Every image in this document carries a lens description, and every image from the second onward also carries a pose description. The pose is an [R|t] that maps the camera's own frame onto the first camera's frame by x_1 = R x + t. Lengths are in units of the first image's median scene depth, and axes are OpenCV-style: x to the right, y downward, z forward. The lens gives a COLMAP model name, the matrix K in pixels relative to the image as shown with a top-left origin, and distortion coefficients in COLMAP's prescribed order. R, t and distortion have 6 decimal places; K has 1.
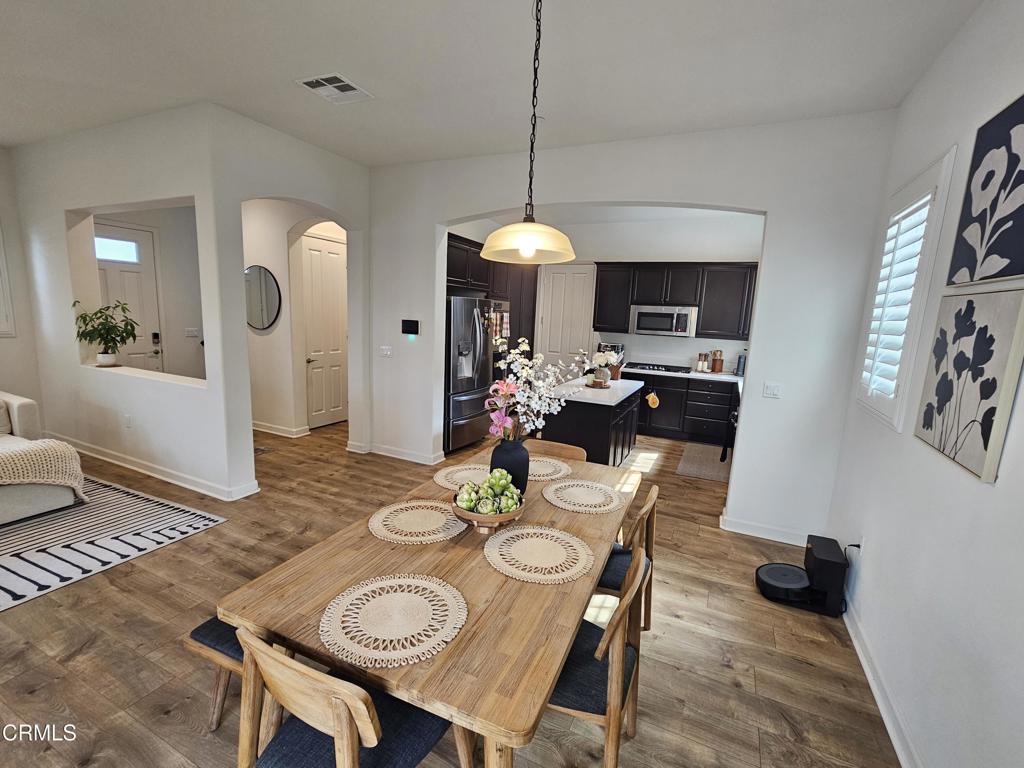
lens RADIAL K [[457.7, 0, 514.9], [0, 457.7, 385.6], [0, 0, 1]] dist [-0.001358, 0.002431]
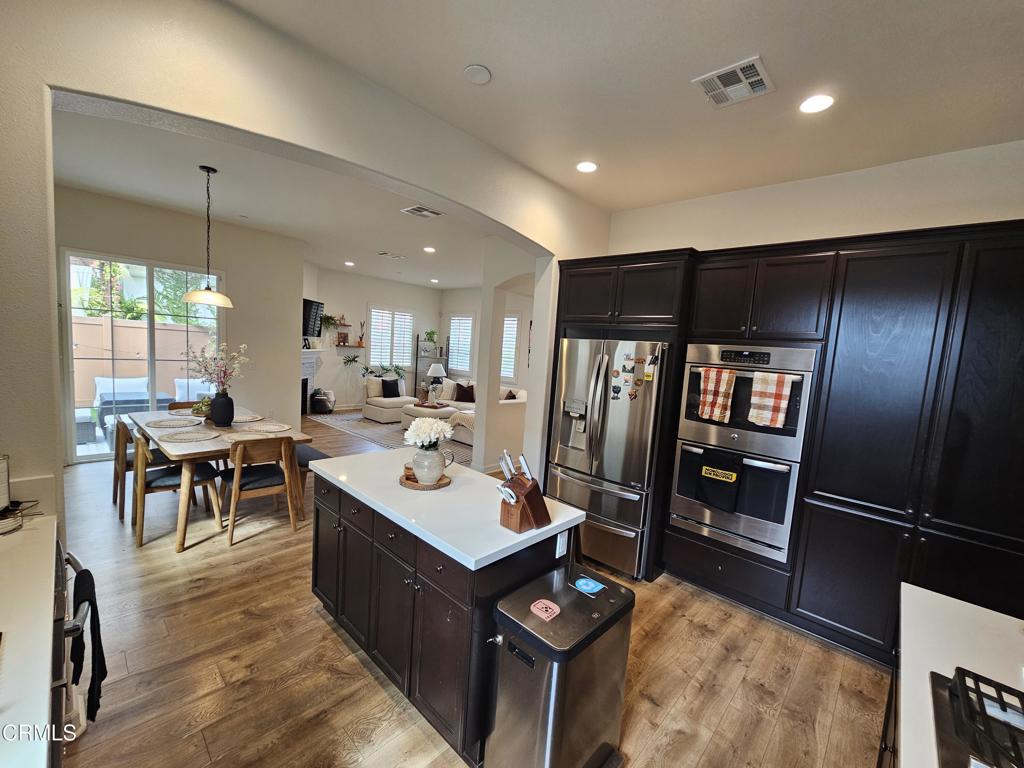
lens RADIAL K [[419.6, 0, 507.8], [0, 419.6, 377.4], [0, 0, 1]] dist [-0.003529, 0.001264]
pose [[-0.305181, 0.001335, -0.952293, 0.547470], [-0.234108, 0.969205, 0.076383, -0.154472], [0.923070, 0.246250, -0.295471, 1.088002]]
